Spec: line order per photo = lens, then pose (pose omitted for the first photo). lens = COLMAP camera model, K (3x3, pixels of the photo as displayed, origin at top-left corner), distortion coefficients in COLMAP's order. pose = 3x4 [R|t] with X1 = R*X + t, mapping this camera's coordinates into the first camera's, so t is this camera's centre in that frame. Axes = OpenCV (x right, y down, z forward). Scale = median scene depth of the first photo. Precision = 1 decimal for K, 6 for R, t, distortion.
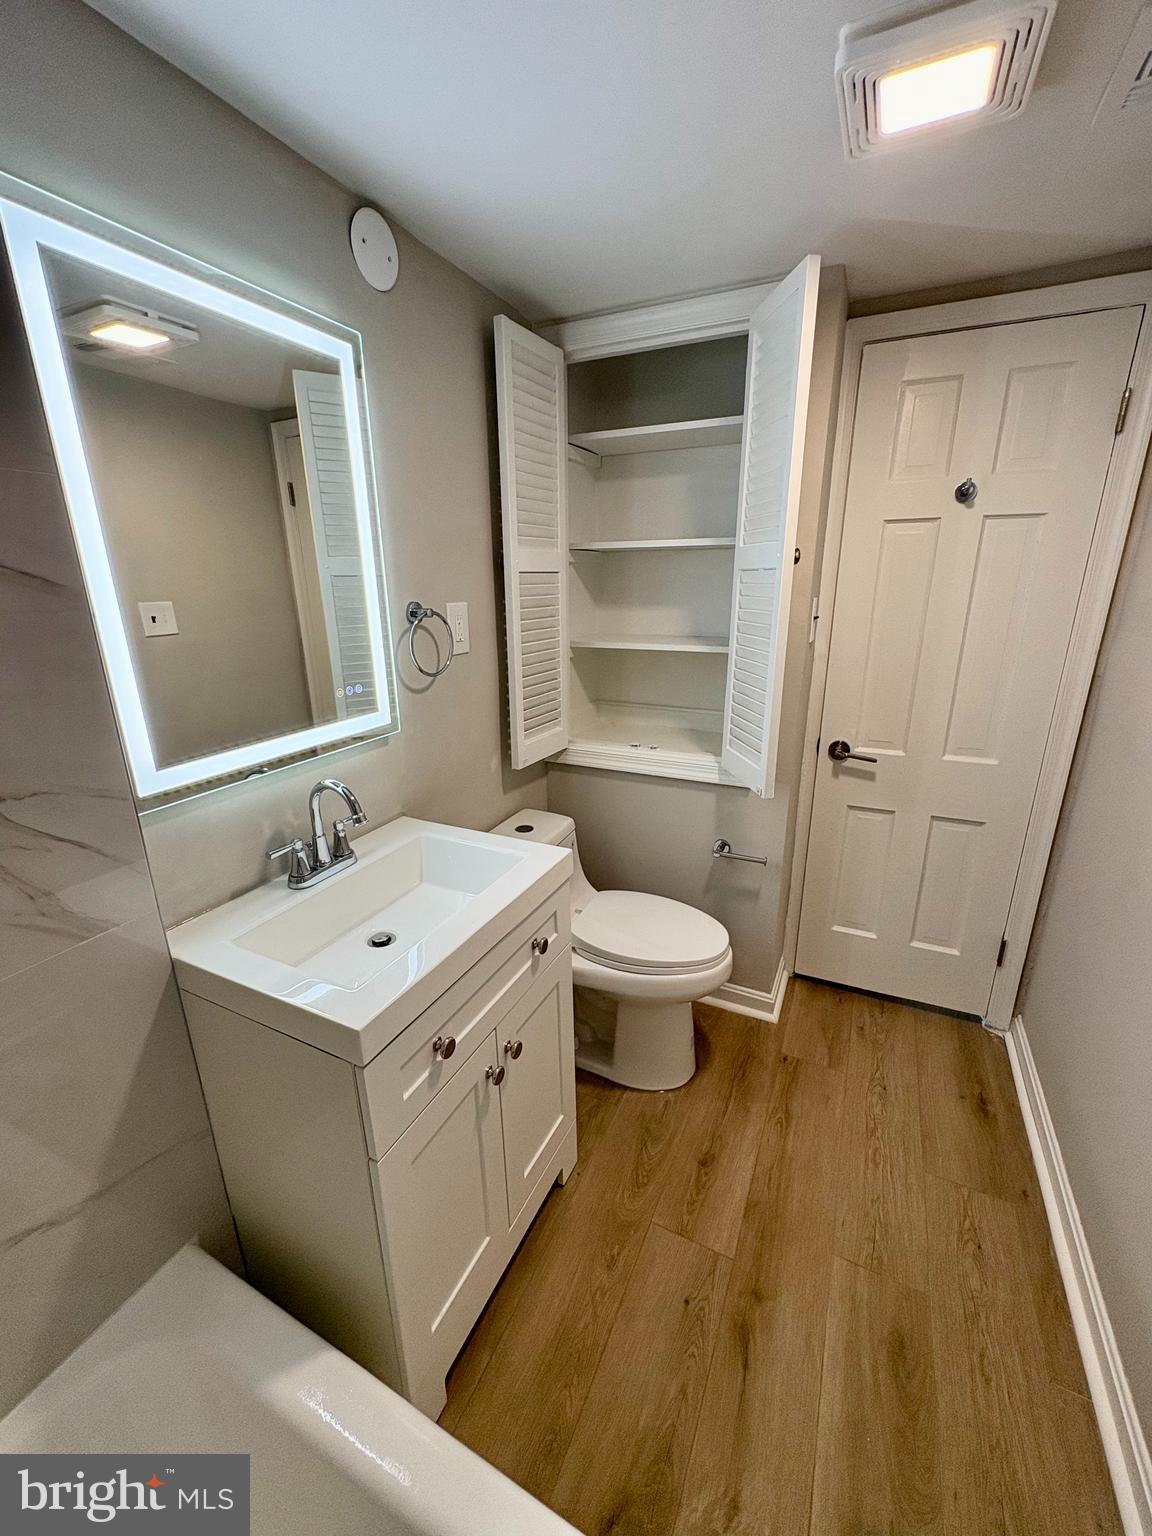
lens RADIAL K [[611.4, 0, 573.3], [0, 611.4, 771.6], [0, 0, 1]] dist [0.000281, -0.000581]
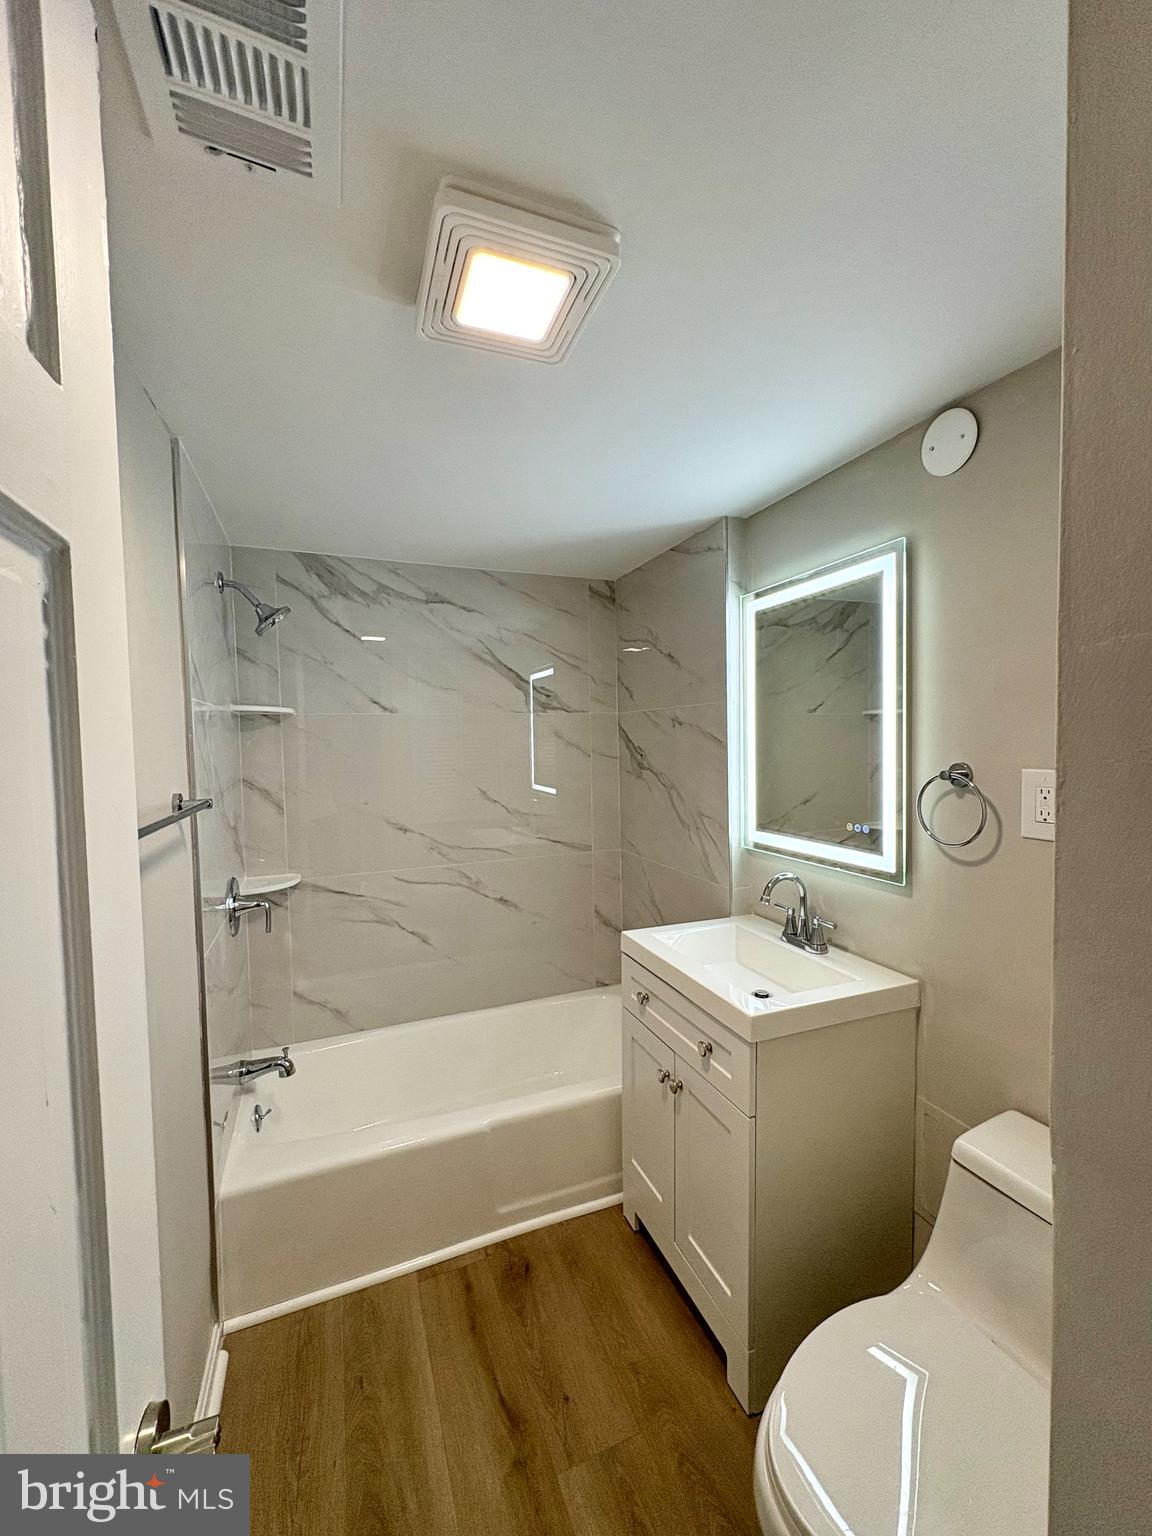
lens RADIAL K [[611.4, 0, 579.5], [0, 611.4, 764.1], [0, 0, 1]] dist [0.000281, -0.000581]
pose [[-0.666252, 0.057037, -0.743542, 0.861014], [-0.195423, 0.948871, 0.247897, -0.431034], [0.719665, 0.310467, -0.621041, 1.279035]]
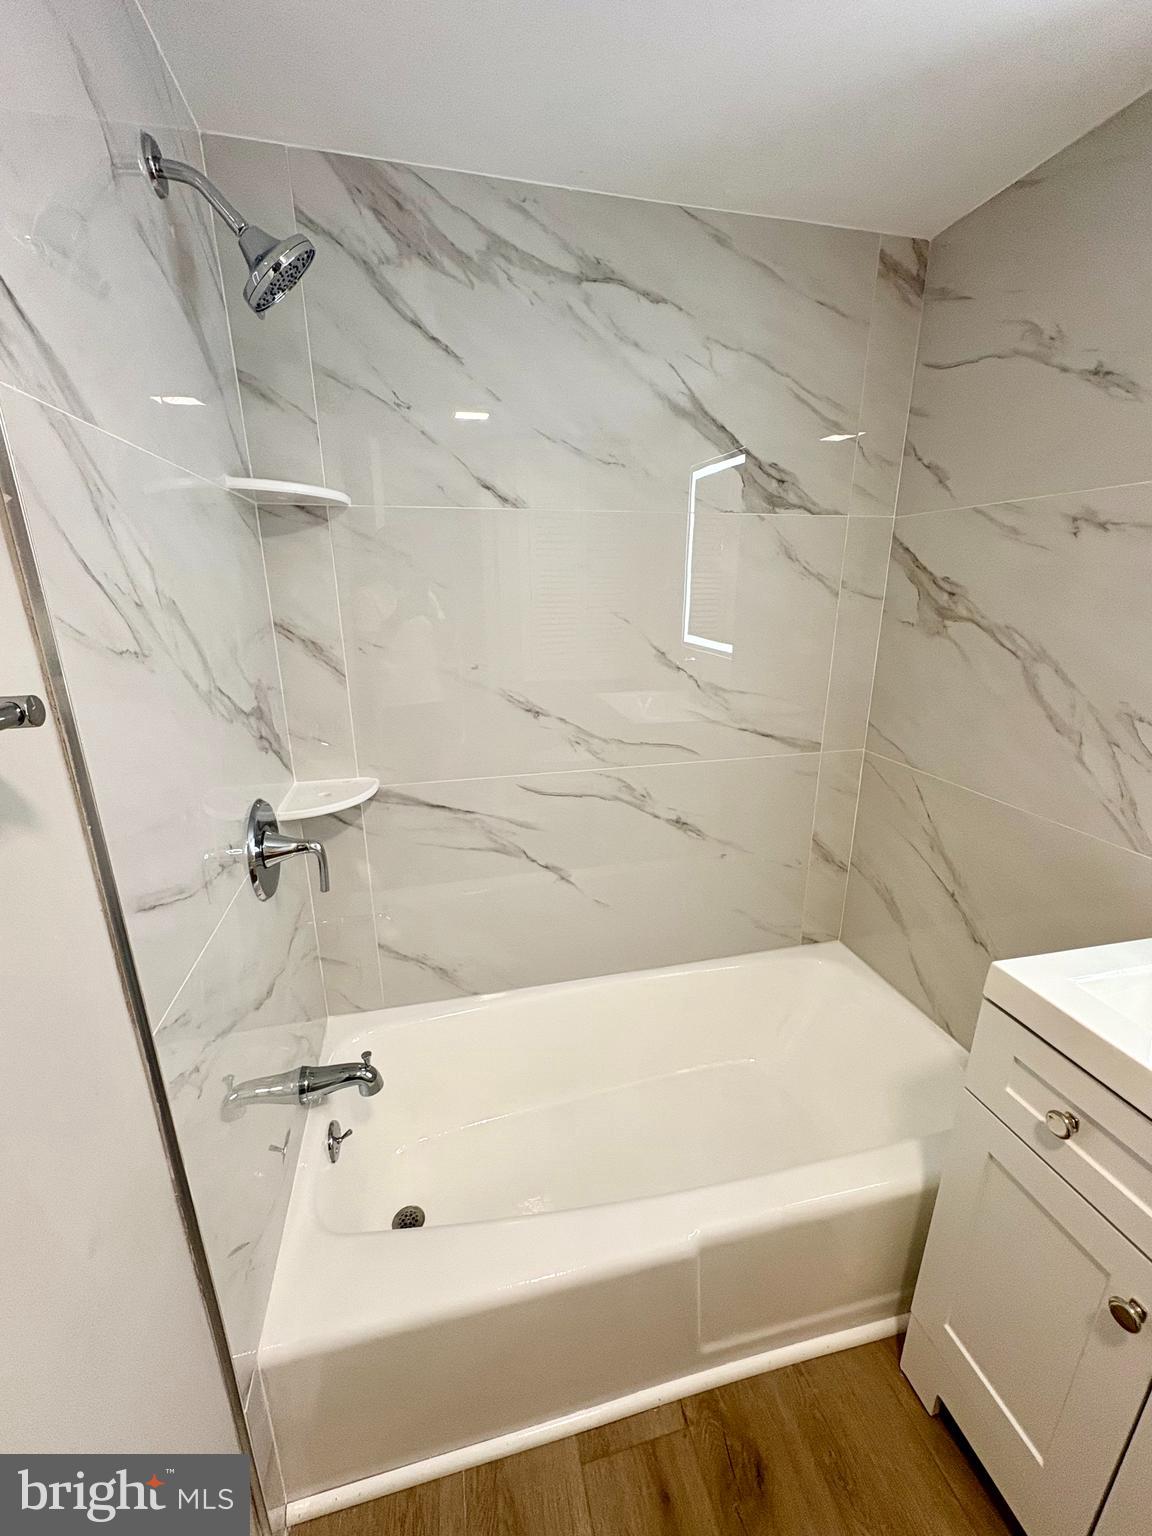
lens RADIAL K [[611.4, 0, 577.7], [0, 611.4, 762.6], [0, 0, 1]] dist [0.000281, -0.000581]
pose [[-0.771184, 0.196000, -0.605689, 0.508679], [-0.175511, 0.849095, 0.498231, -0.189648], [0.611941, 0.490533, -0.620408, 0.633471]]
